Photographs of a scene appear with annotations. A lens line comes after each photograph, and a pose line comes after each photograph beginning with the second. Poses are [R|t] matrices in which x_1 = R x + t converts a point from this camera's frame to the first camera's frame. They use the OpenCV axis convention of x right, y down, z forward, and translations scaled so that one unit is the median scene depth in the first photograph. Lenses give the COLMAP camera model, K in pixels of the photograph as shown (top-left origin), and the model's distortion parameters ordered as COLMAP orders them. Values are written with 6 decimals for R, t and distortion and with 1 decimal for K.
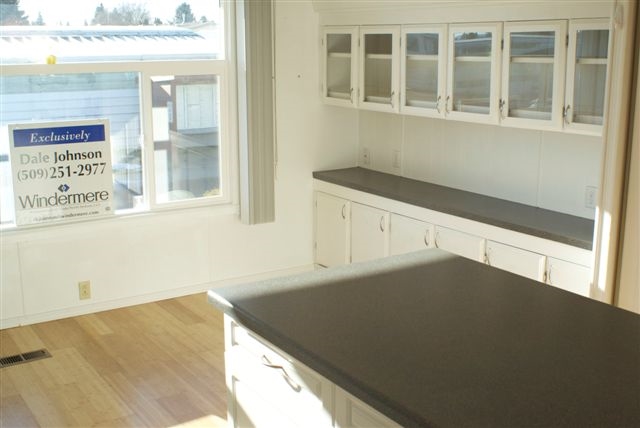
lens RADIAL K [[780.0, 0, 320.0], [0, 780.0, 214.0], [0, 0, 1]] dist [-0.075312, 0.039614]
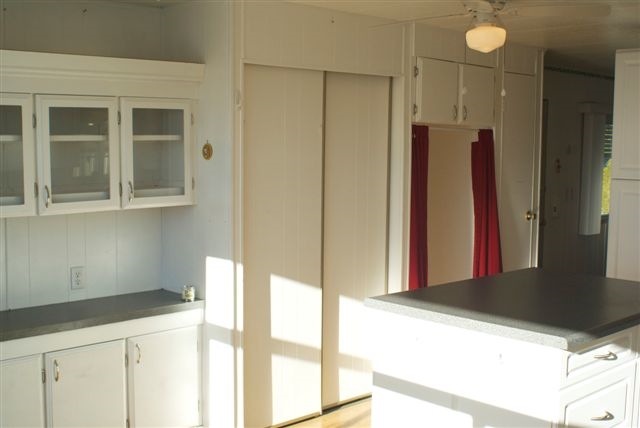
lens RADIAL K [[780.0, 0, 320.0], [0, 780.0, 214.0], [0, 0, 1]] dist [-0.075312, 0.039614]
pose [[-0.209923, -0.112021, 0.971279, -0.685136], [0.188815, 0.970070, 0.152690, -0.199579], [-0.959313, 0.215445, -0.182489, 0.921579]]
